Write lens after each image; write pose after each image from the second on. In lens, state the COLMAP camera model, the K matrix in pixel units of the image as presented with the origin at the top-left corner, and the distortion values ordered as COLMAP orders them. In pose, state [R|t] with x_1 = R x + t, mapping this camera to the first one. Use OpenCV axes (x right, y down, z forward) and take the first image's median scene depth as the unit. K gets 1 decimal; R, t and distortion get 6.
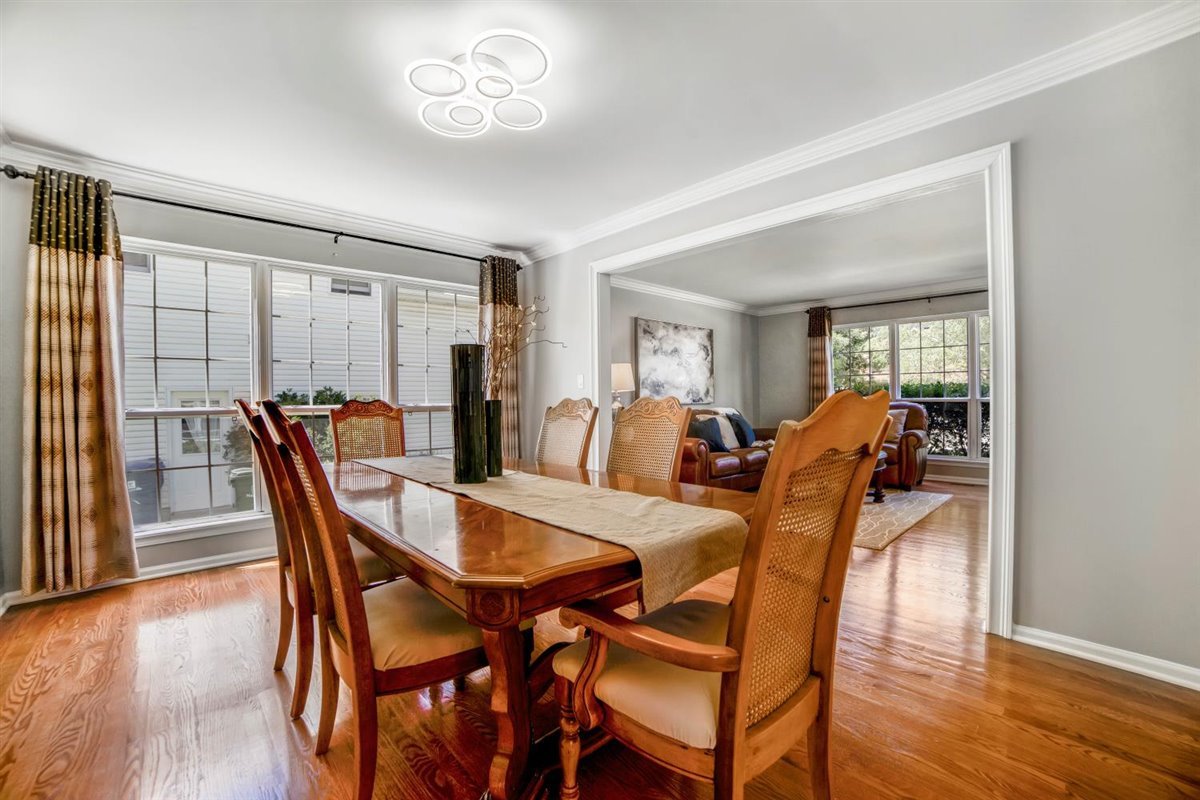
lens RADIAL K [[526.3, 0, 604.3], [0, 526.3, 408.0], [0, 0, 1]] dist [-0.014534, 0.001989]
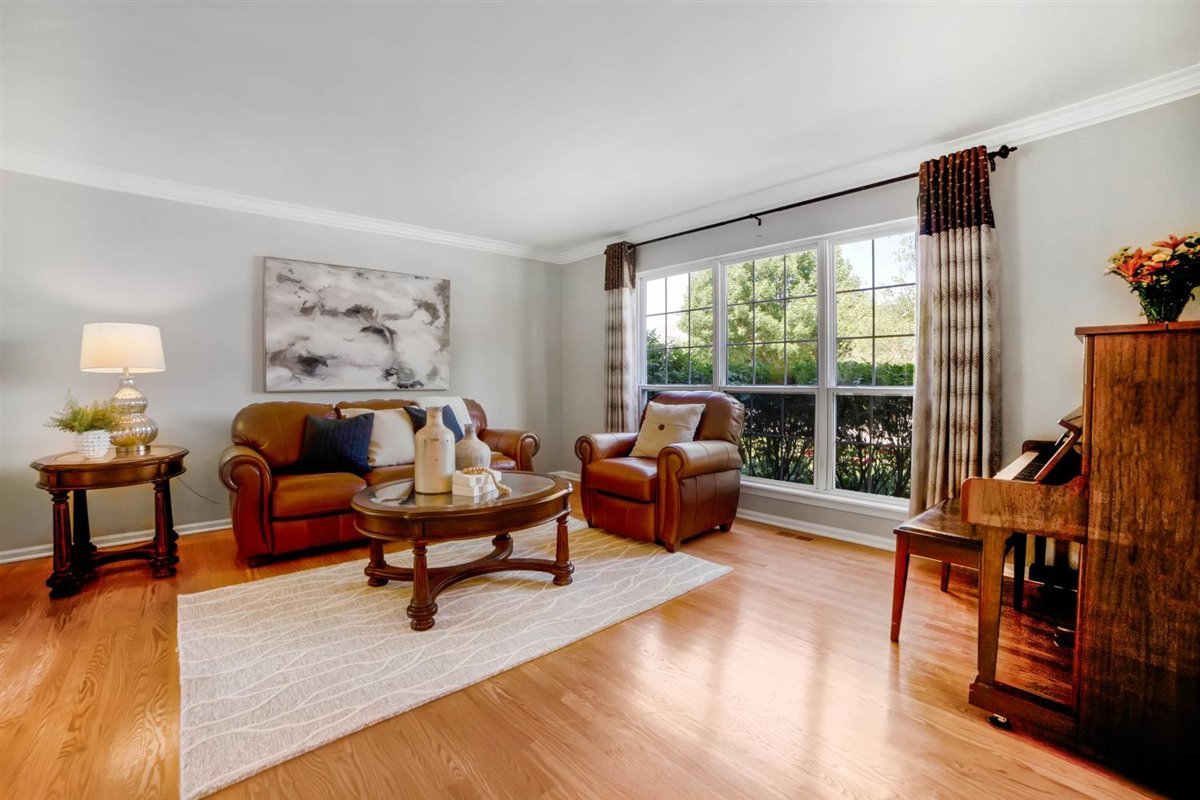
lens RADIAL K [[526.3, 0, 581.2], [0, 526.3, 379.0], [0, 0, 1]] dist [-0.014534, 0.001989]
pose [[0.990814, 0.009943, -0.134864, 0.477632], [-0.011698, 0.999857, -0.012223, -0.015968], [0.134724, 0.013688, 0.990789, 0.363539]]
